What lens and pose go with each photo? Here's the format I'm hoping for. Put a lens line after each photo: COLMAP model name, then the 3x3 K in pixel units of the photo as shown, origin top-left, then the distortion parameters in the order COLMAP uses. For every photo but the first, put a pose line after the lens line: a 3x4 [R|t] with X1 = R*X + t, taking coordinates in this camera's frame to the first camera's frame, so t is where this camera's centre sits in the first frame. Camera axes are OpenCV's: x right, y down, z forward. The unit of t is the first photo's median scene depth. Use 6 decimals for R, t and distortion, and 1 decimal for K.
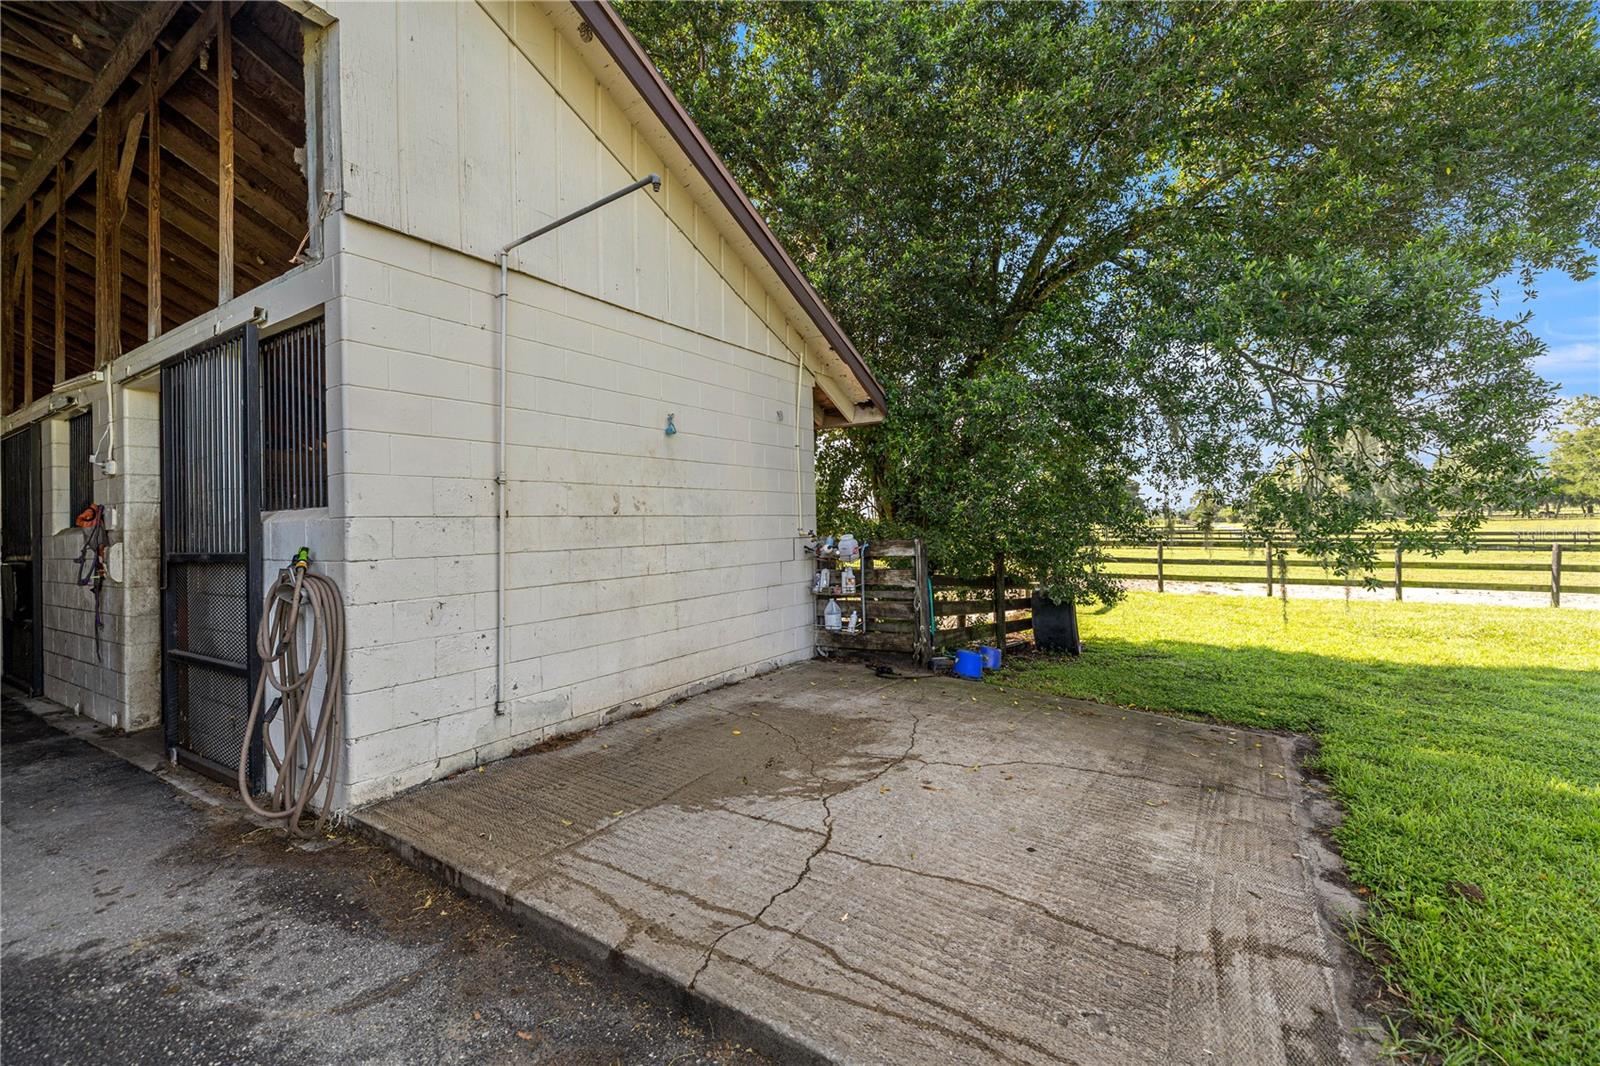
lens RADIAL K [[678.1, 0, 806.7], [0, 678.1, 504.7], [0, 0, 1]] dist [0.000907, 0.000078]
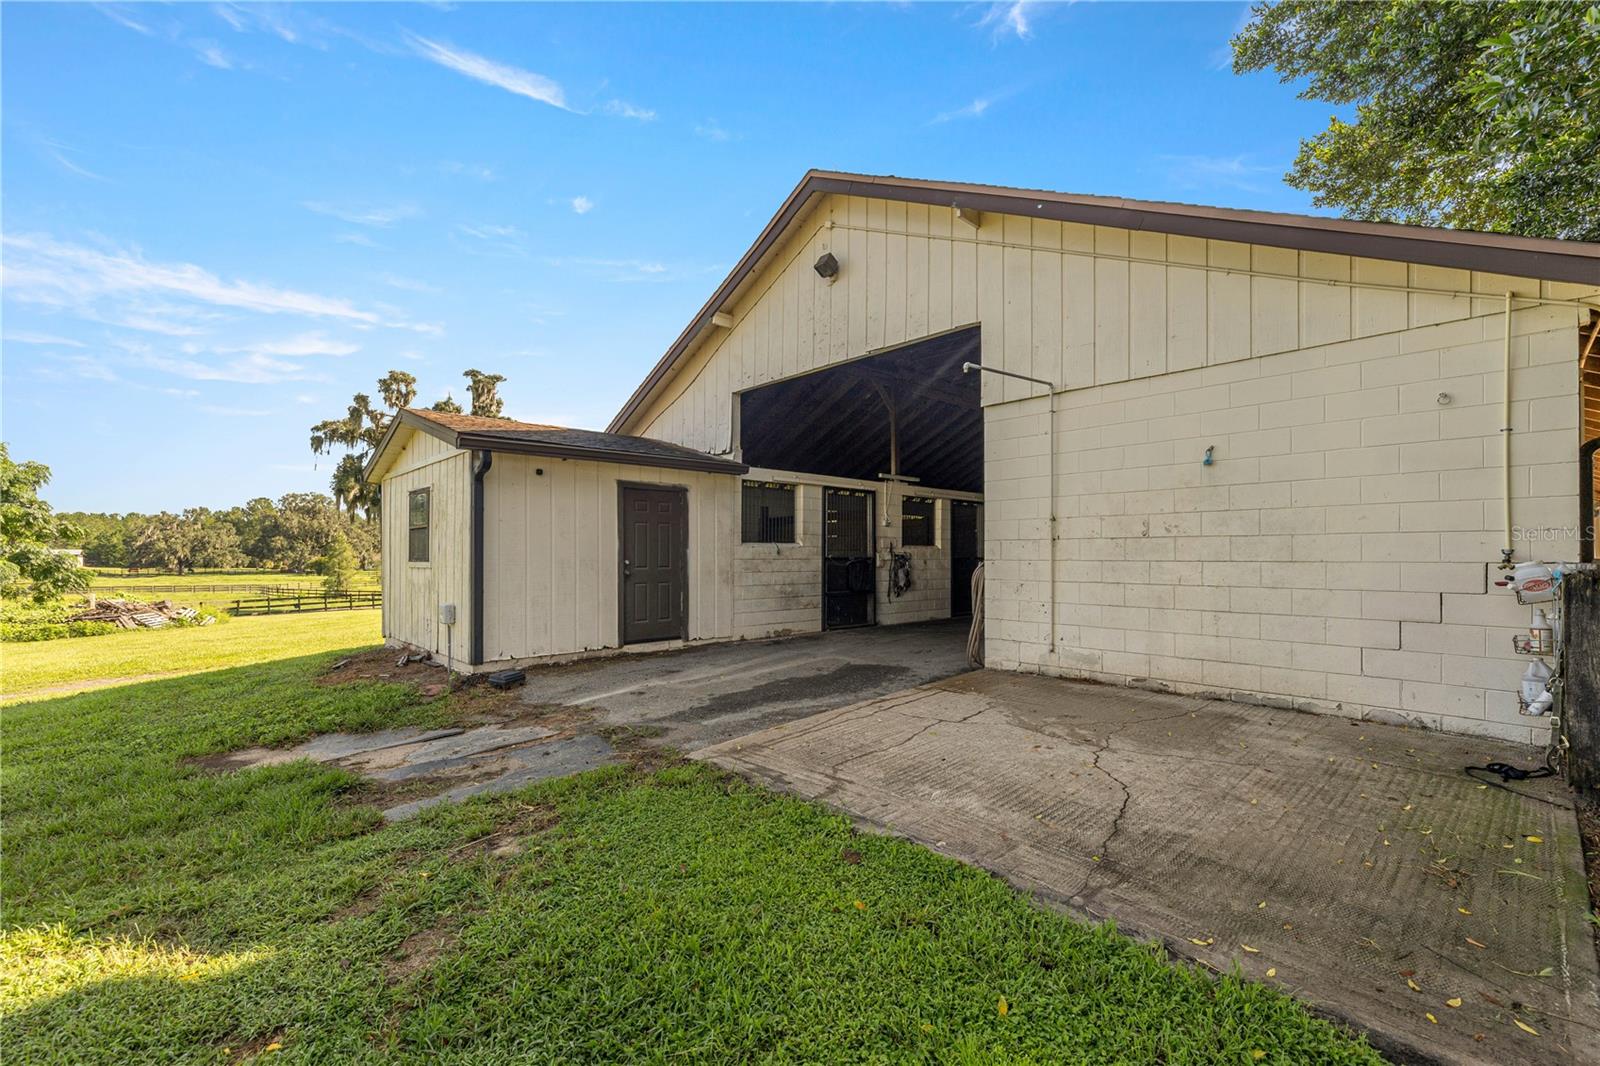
lens RADIAL K [[679.6, 0, 800.0], [0, 679.6, 533.0], [0, 0, 1]] dist [0.001521, 0.000440]
pose [[-0.240564, -0.007439, -0.970605, 1.365864], [0.035763, 0.999224, -0.016522, 0.006995], [0.969974, -0.038687, -0.240111, 0.768821]]
